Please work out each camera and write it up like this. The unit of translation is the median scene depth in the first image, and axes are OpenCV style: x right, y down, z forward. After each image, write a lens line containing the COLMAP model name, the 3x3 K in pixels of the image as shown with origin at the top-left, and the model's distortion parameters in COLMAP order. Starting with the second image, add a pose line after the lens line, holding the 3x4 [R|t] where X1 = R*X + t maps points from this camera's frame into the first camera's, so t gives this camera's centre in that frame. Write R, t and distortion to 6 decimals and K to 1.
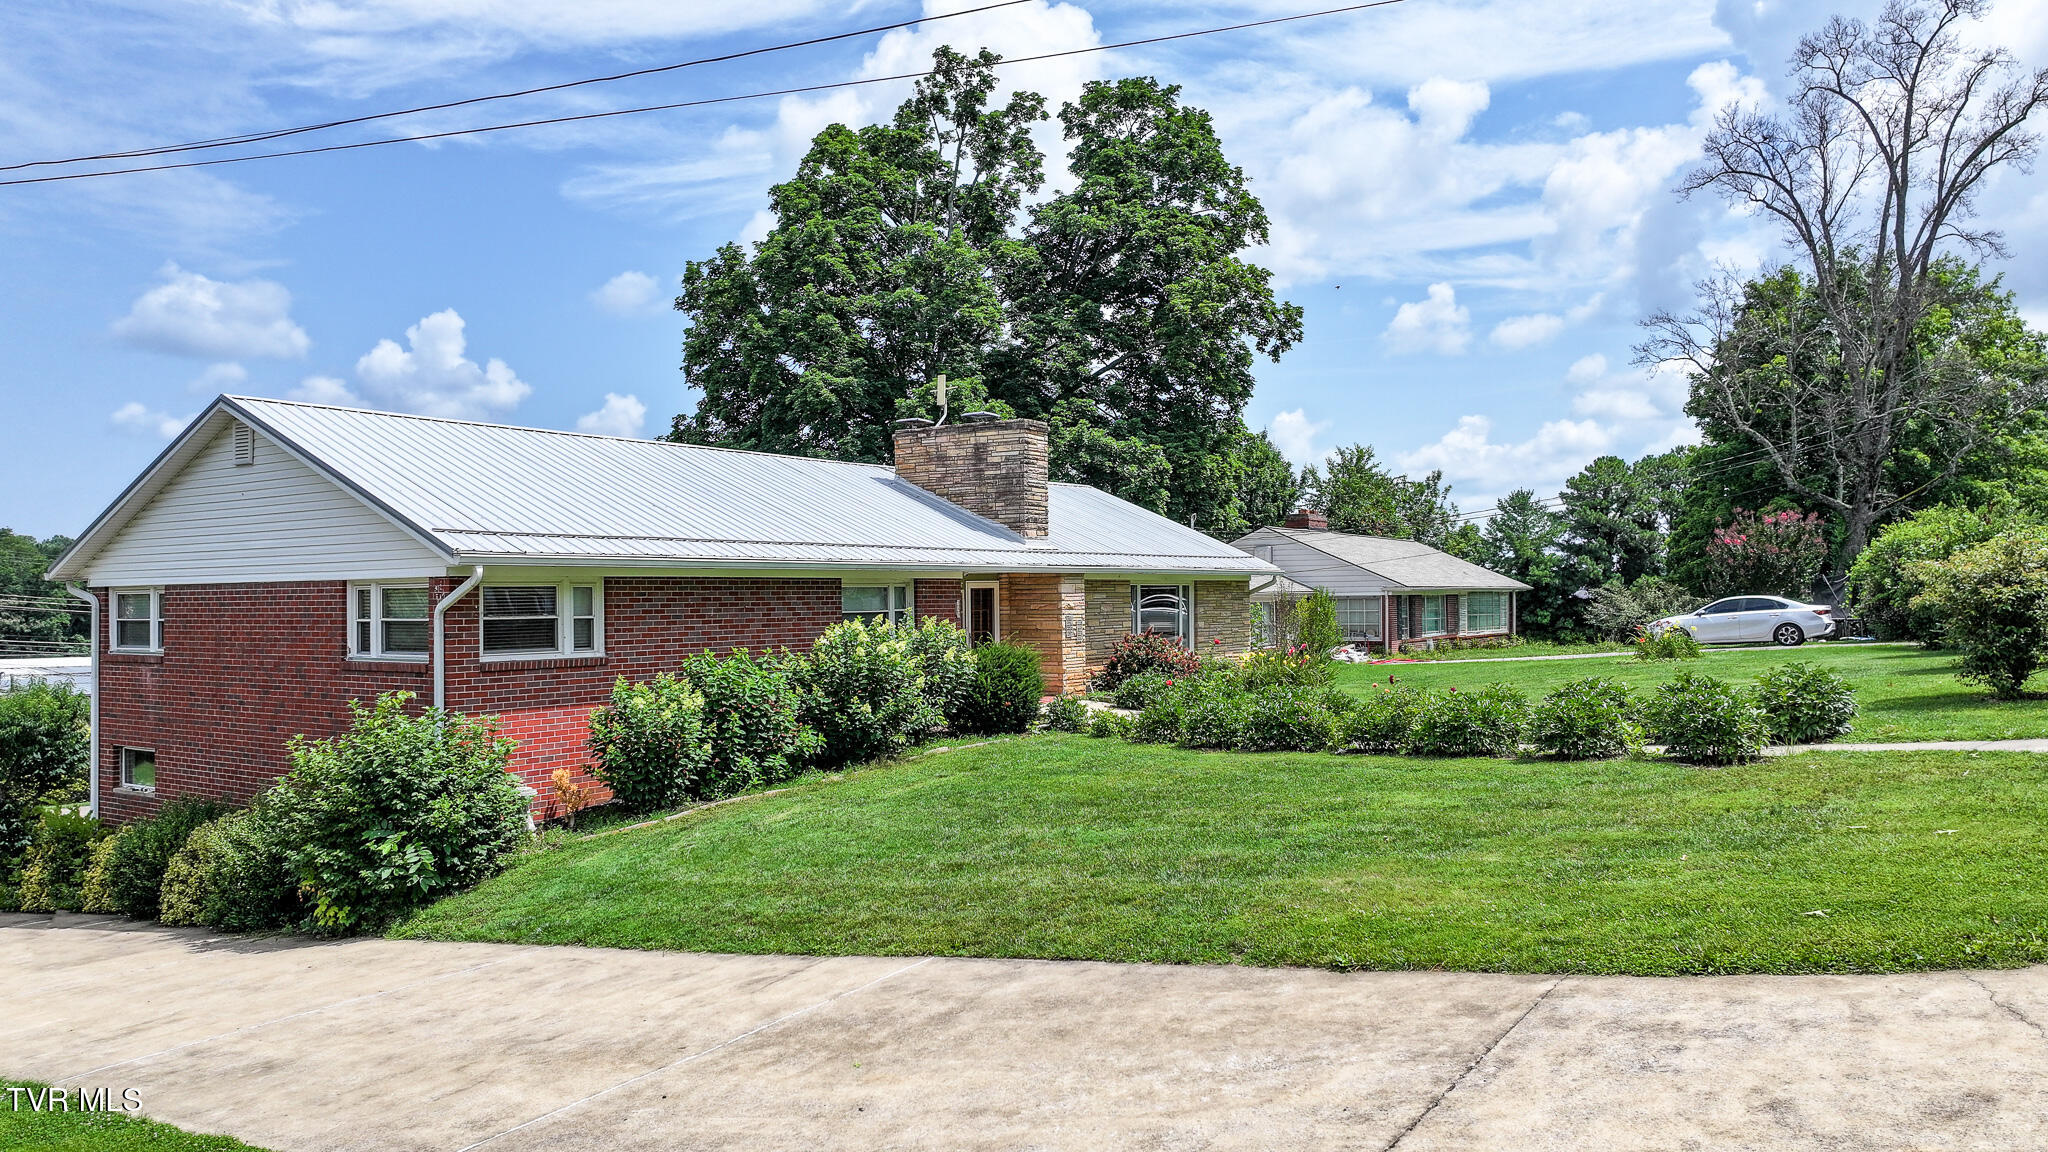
lens RADIAL K [[1436.3, 0, 1024.1], [0, 1436.3, 594.3], [0, 0, 1]] dist [0.005681, 0.007367]
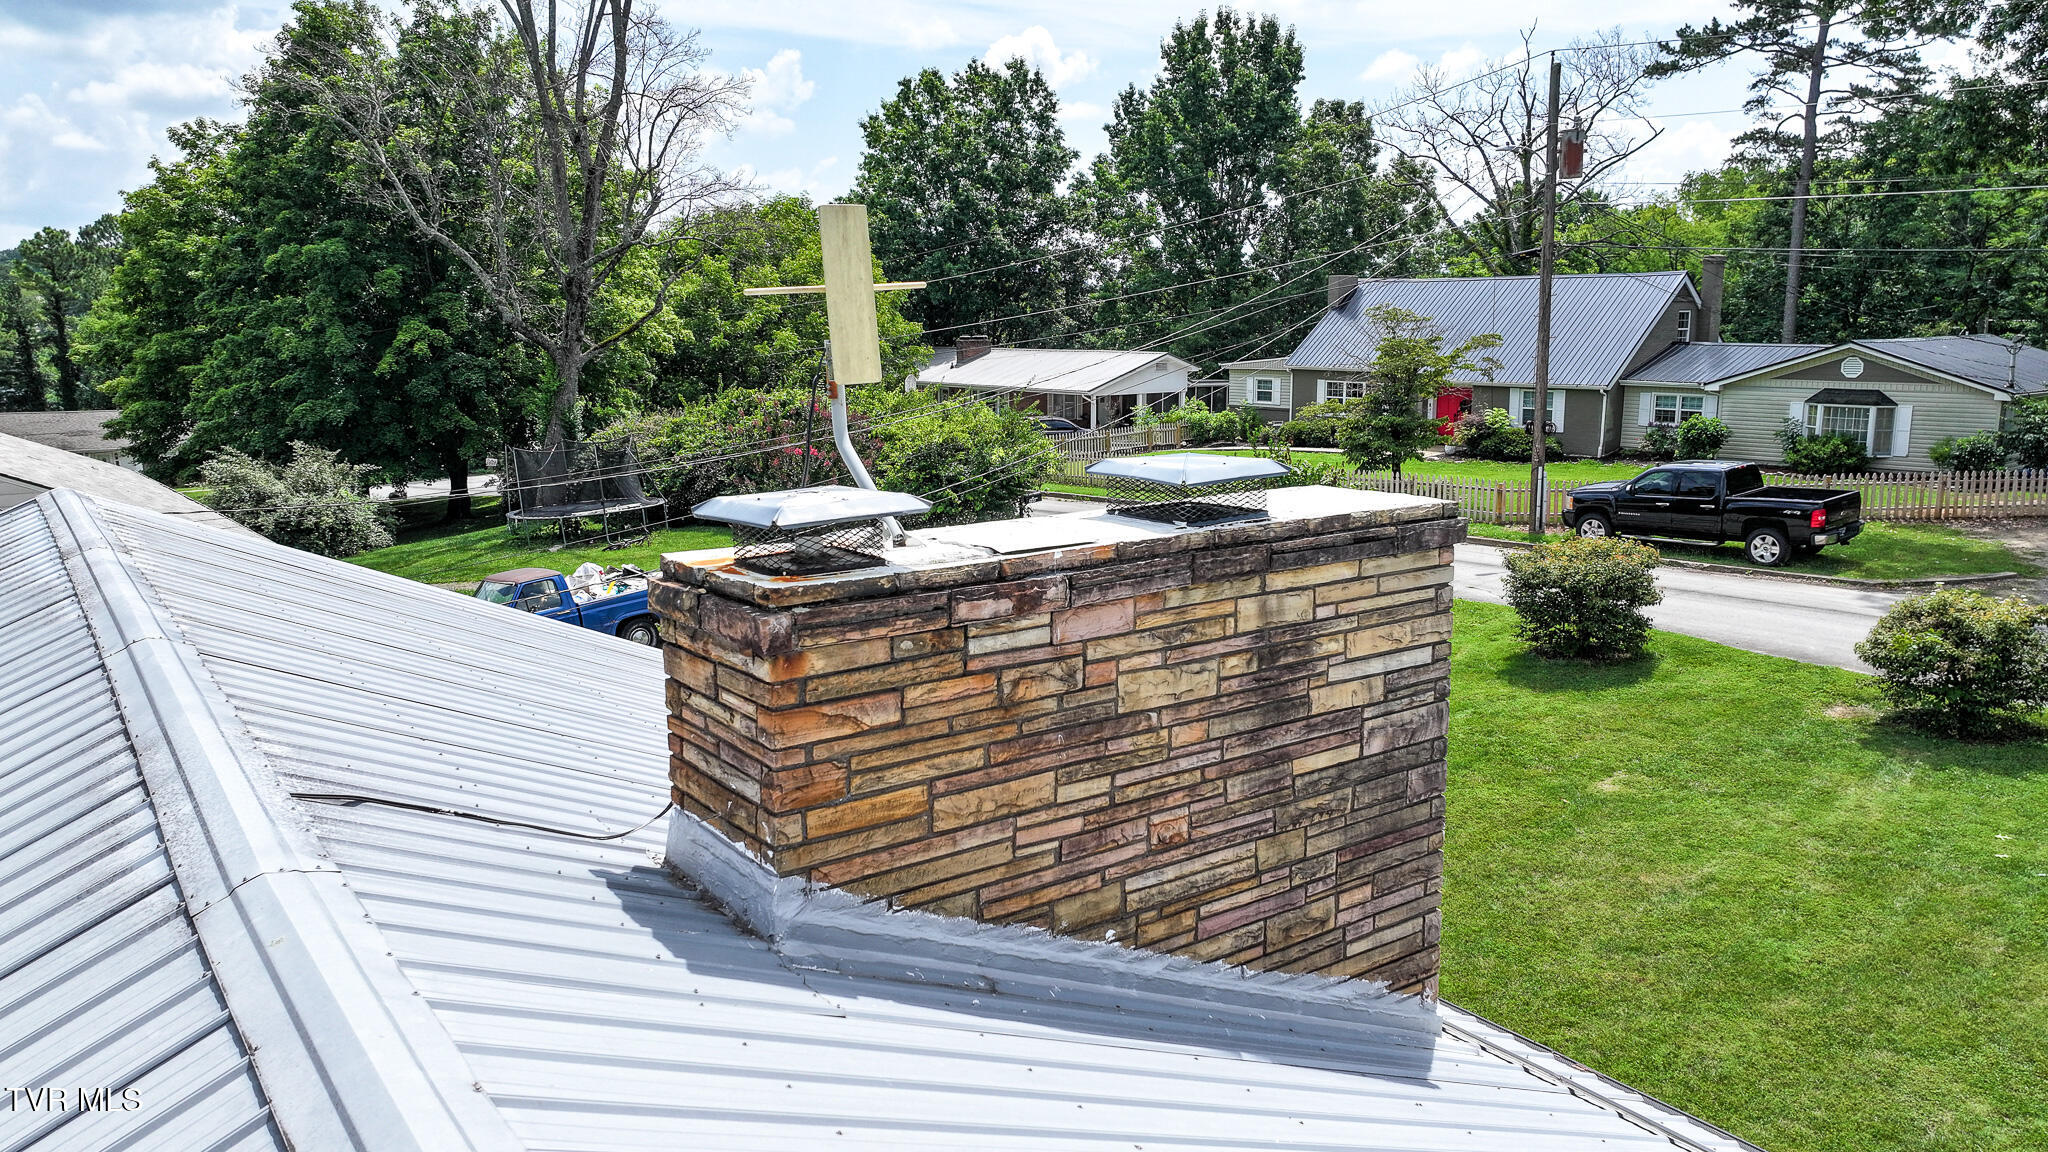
lens RADIAL K [[1436.3, 0, 1027.0], [0, 1436.3, 573.1], [0, 0, 1]] dist [0.005681, 0.007367]
pose [[0.332476, -0.161432, 0.929193, -0.226575], [0.001355, 0.985322, 0.170699, -0.148215], [-0.943111, -0.055494, 0.327815, 0.986898]]
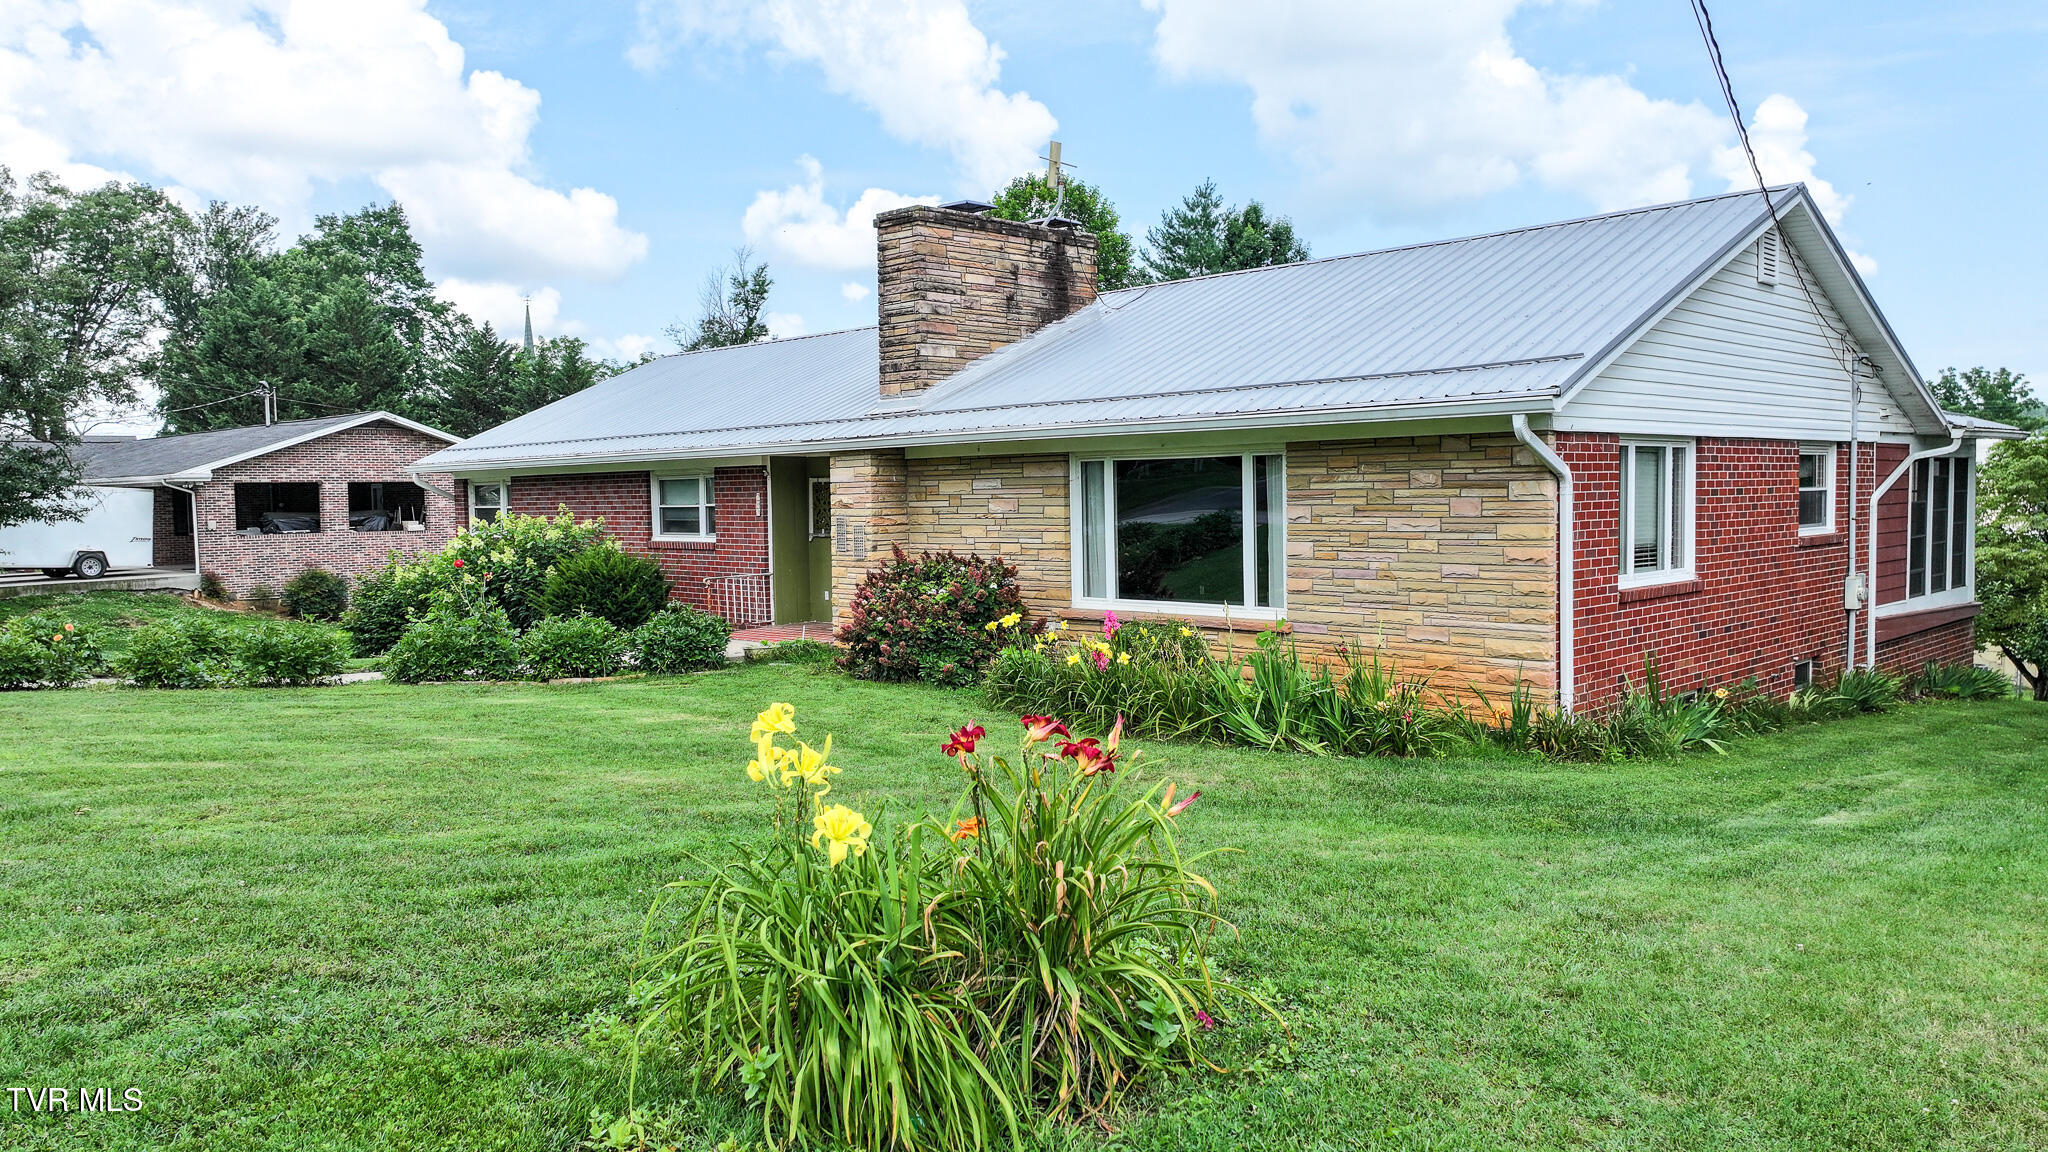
lens RADIAL K [[1436.3, 0, 1018.9], [0, 1436.3, 569.5], [0, 0, 1]] dist [0.005681, 0.007367]
pose [[-0.180919, 0.074953, -0.980638, 0.637726], [0.029102, 0.997063, 0.070839, -0.005211], [0.983067, -0.015722, -0.182569, 1.175126]]
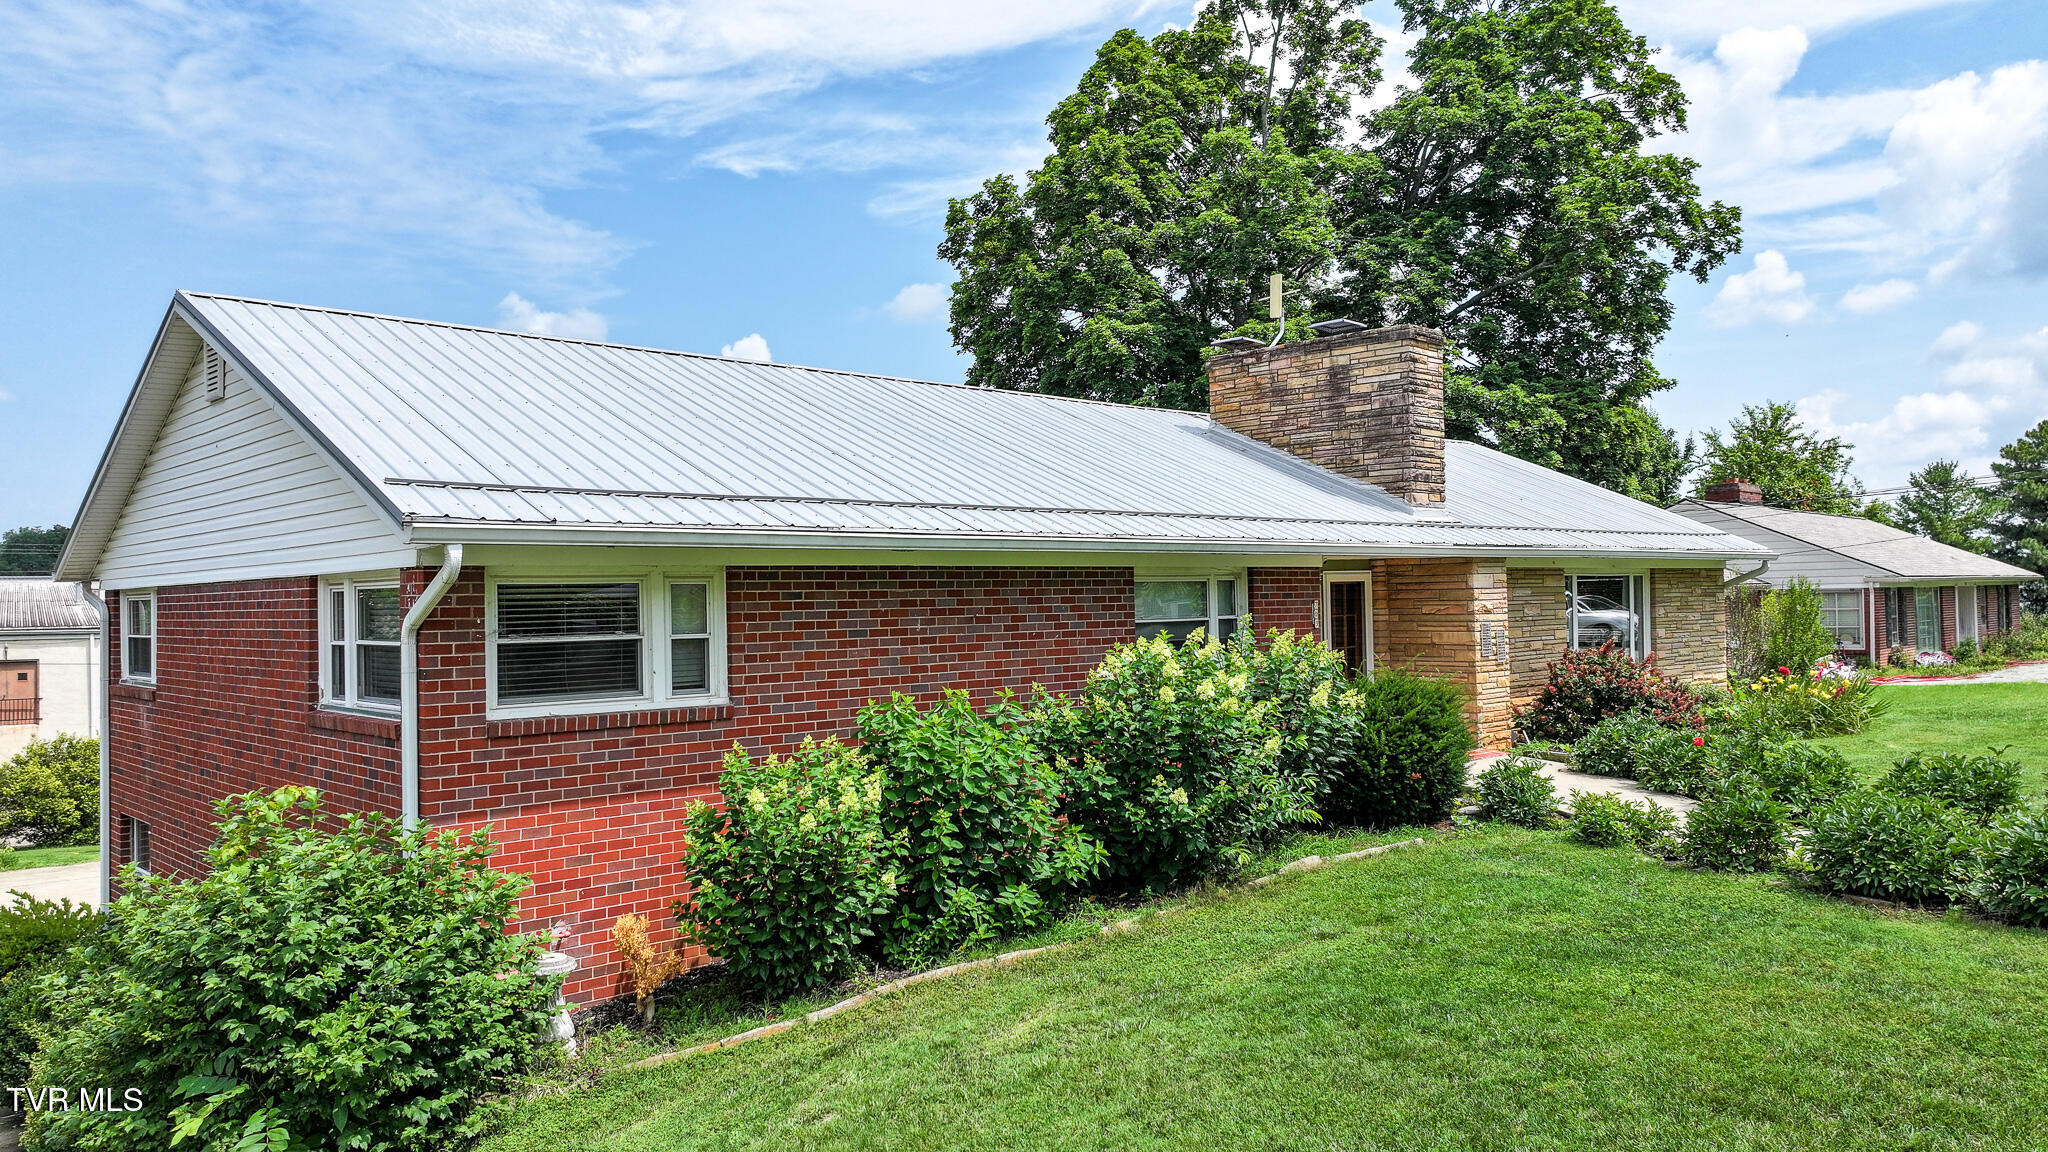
lens RADIAL K [[1436.3, 0, 1020.6], [0, 1436.3, 603.7], [0, 0, 1]] dist [0.005681, 0.007367]
pose [[0.978631, -0.007887, -0.205471, -0.039684], [0.009341, 0.999938, 0.006106, 0.000358], [0.205410, -0.007895, 0.978644, 0.317778]]
